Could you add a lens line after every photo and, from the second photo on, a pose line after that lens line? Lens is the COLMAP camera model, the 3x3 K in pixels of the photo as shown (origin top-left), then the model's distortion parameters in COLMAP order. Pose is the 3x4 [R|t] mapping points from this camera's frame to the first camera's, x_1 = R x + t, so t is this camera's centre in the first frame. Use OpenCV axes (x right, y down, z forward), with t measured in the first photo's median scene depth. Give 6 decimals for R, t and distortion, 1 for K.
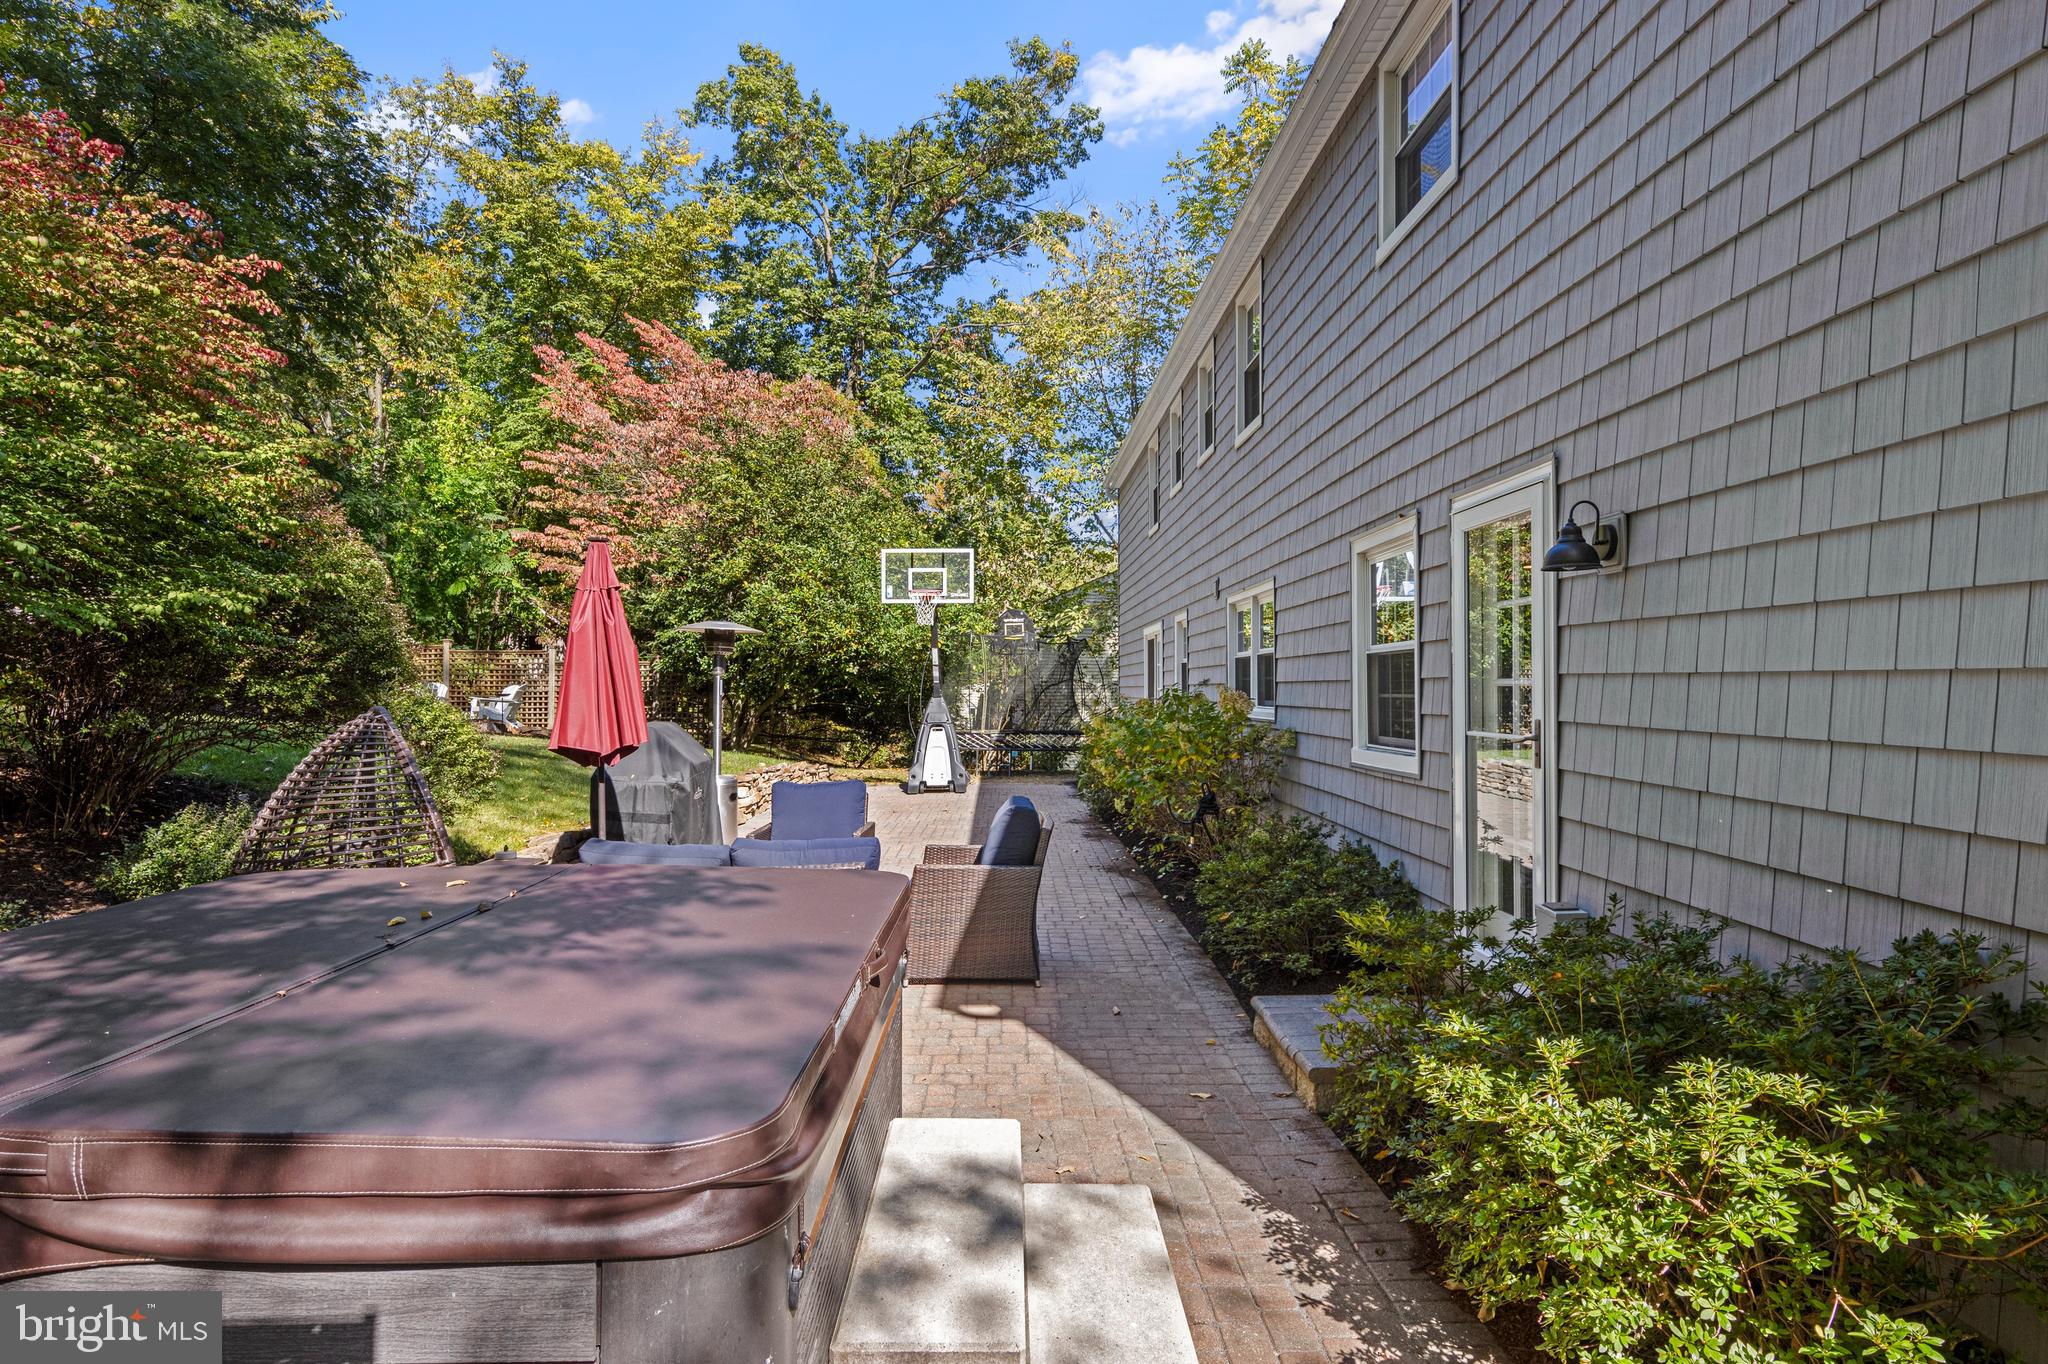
lens RADIAL K [[1124.5, 0, 1022.5], [0, 1124.5, 682.6], [0, 0, 1]] dist [-0.001690, 0.000284]
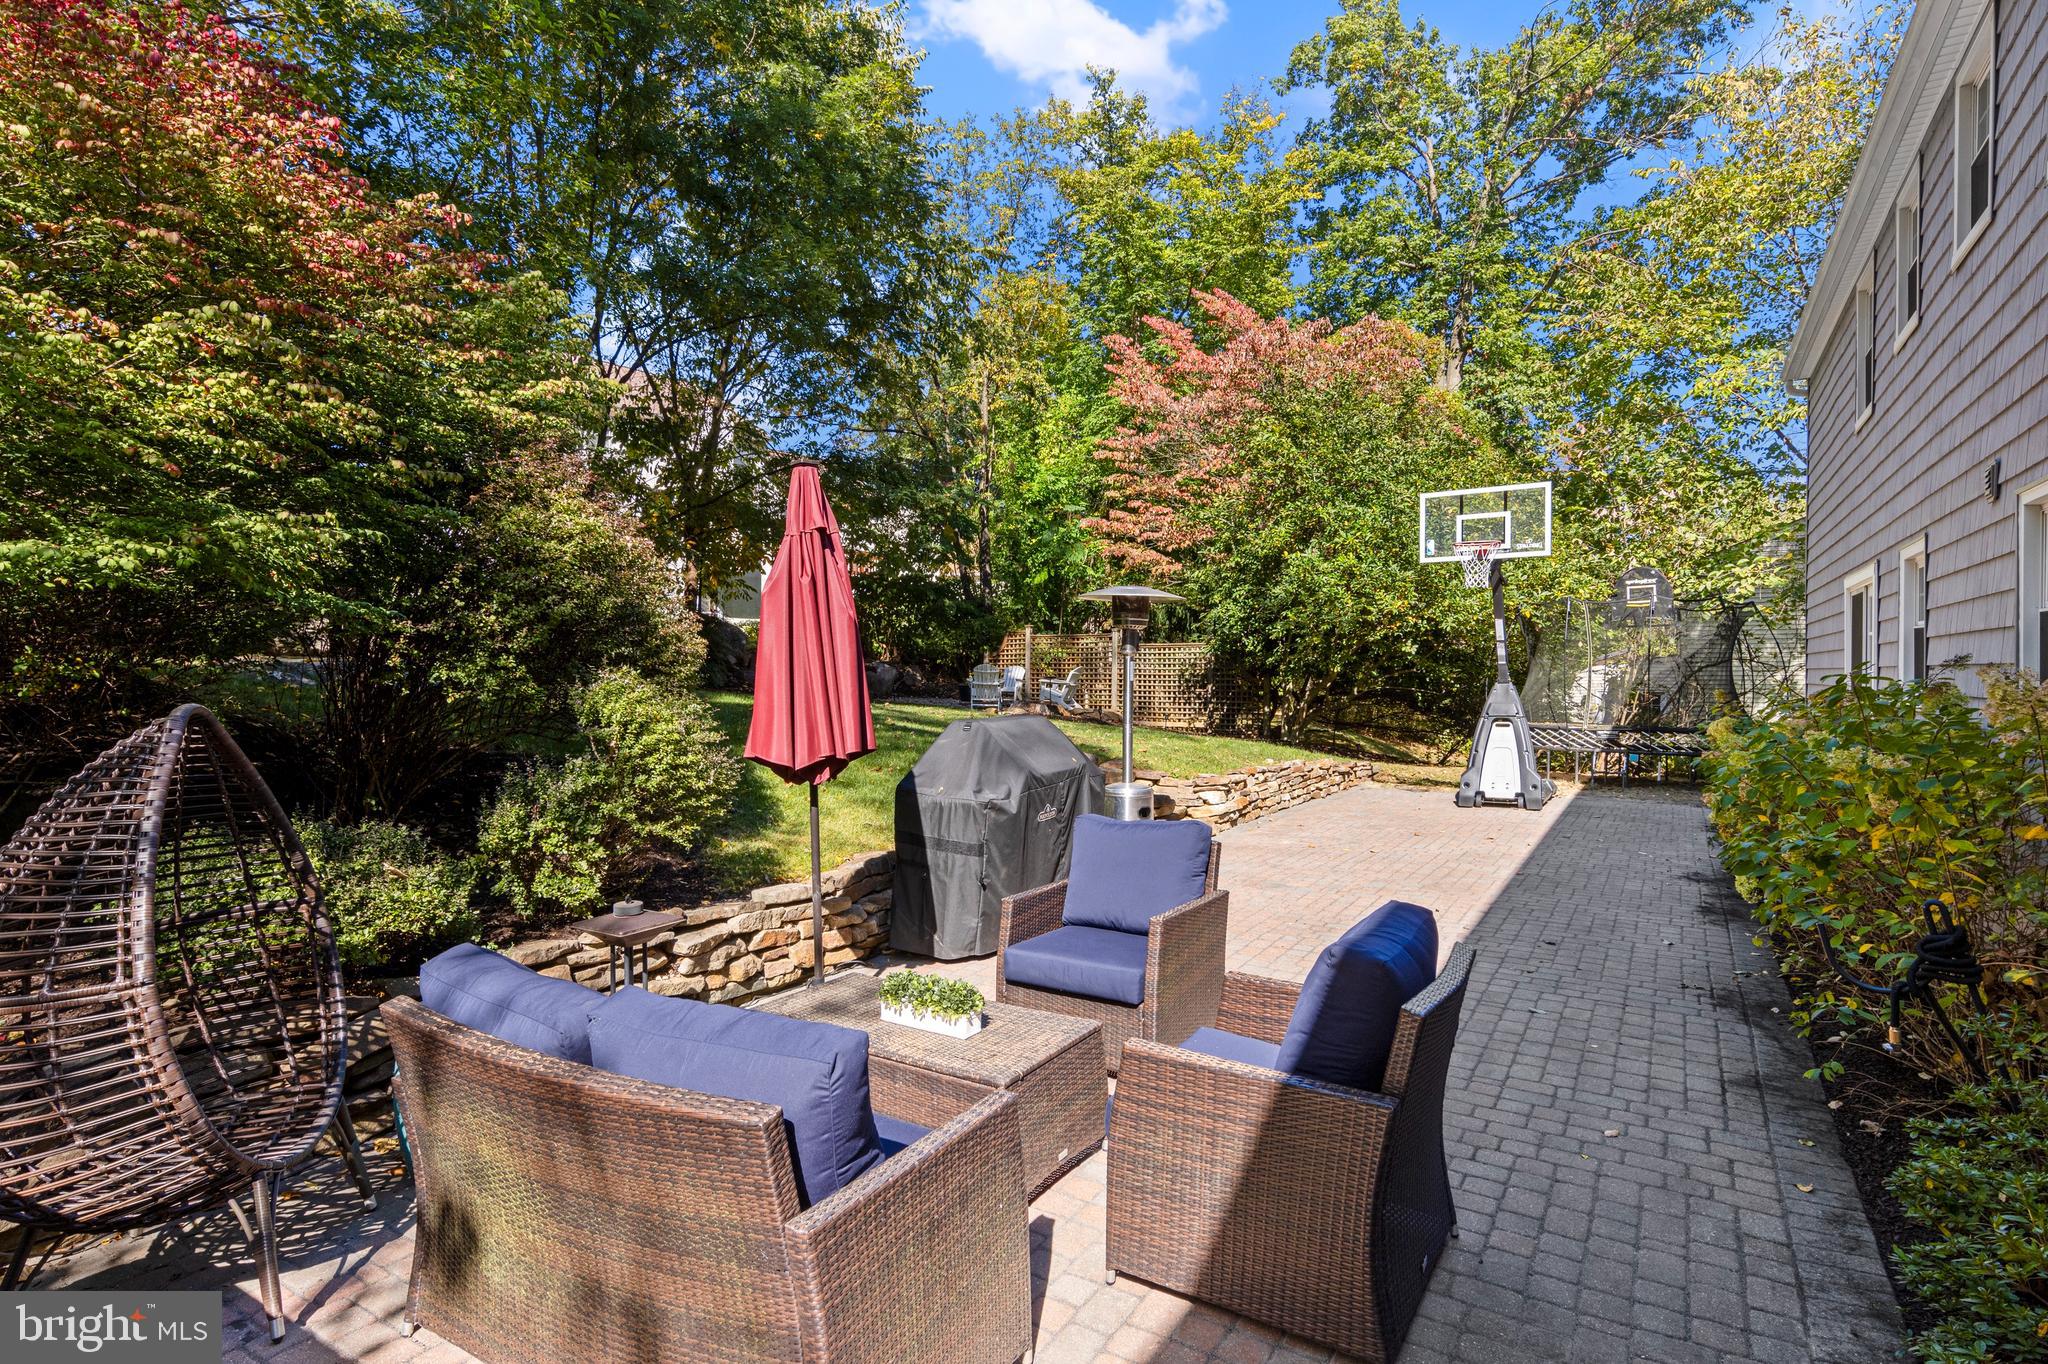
lens RADIAL K [[1050.3, 0, 1016.8], [0, 1050.3, 689.5], [0, 0, 1]] dist [0.010042, -0.005958]
pose [[0.835712, 0.008715, -0.549099, 0.027371], [0.004013, 0.999750, 0.021974, 0.000344], [0.549154, -0.020568, 0.835468, 0.146432]]
